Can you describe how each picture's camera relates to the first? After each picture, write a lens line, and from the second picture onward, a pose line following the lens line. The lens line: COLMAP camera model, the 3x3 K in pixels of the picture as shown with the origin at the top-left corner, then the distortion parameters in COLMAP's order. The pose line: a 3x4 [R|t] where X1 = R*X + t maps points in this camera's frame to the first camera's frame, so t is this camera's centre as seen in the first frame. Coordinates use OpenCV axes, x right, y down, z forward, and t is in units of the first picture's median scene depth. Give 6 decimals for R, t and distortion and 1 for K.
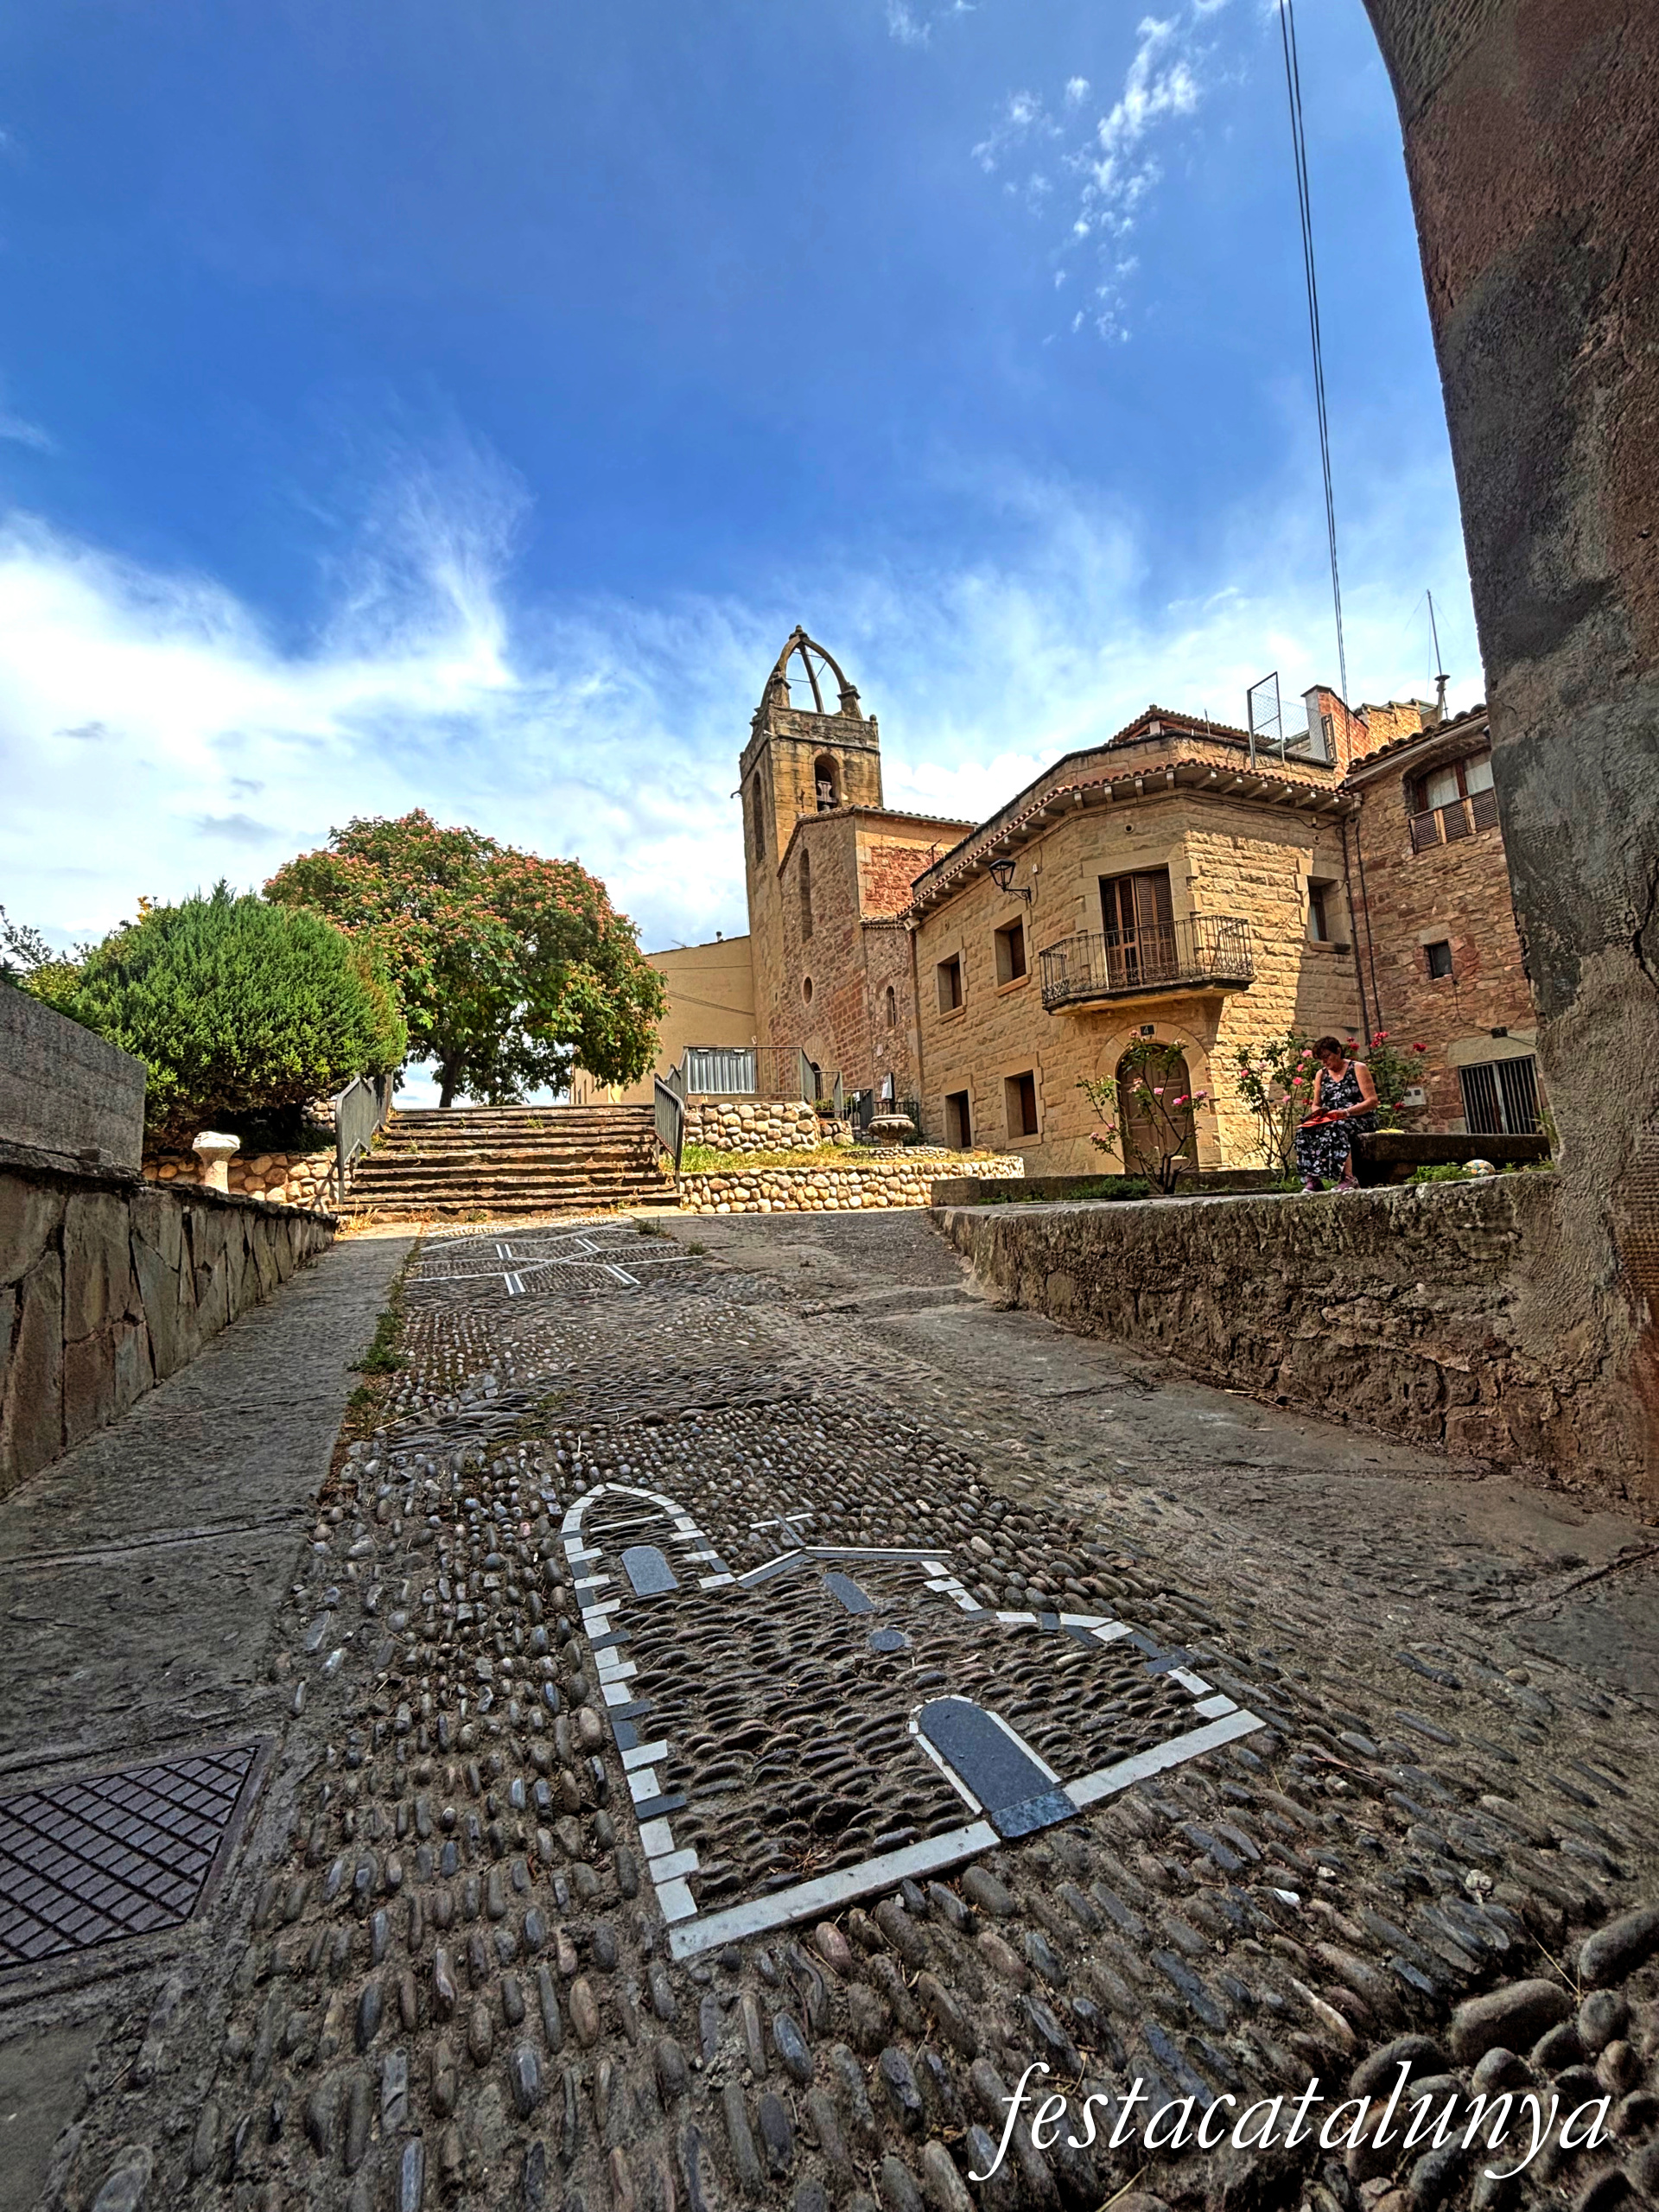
lens RADIAL K [[849.3, 0, 829.5], [0, 849.3, 1106.0], [0, 0, 1]] dist [0.020536, -0.013403]
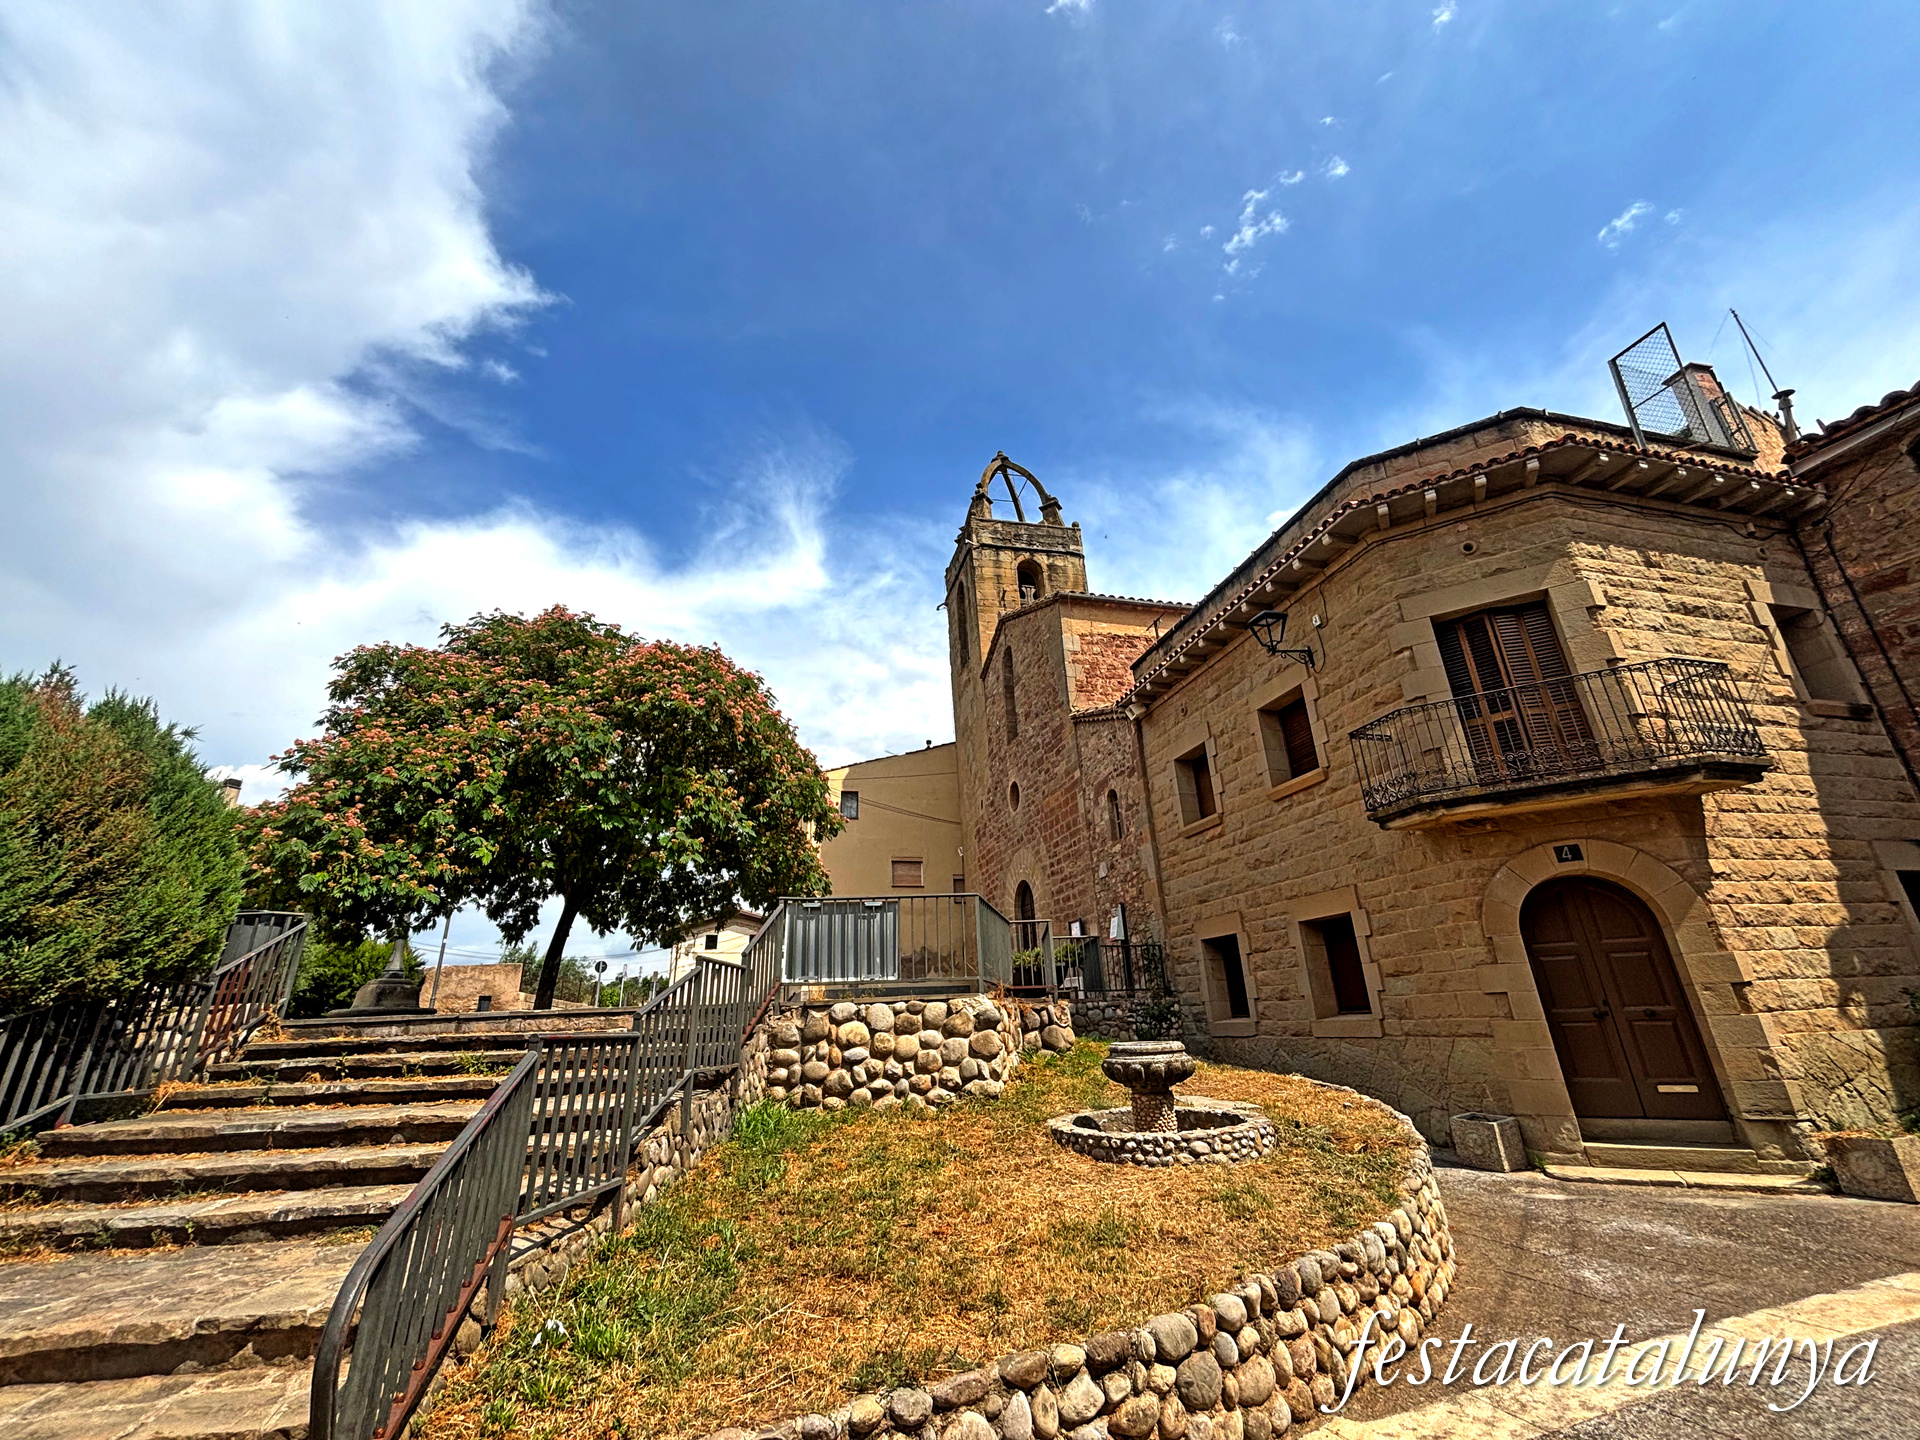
lens RADIAL K [[737.2, 0, 960.0], [0, 737.2, 720.0], [0, 0, 1]] dist [0.020536, -0.013403]
pose [[0.992719, -0.036774, -0.114700, 0.014292], [0.008665, 0.971591, -0.236506, -0.054195], [0.120139, 0.233790, 0.964836, 0.384866]]
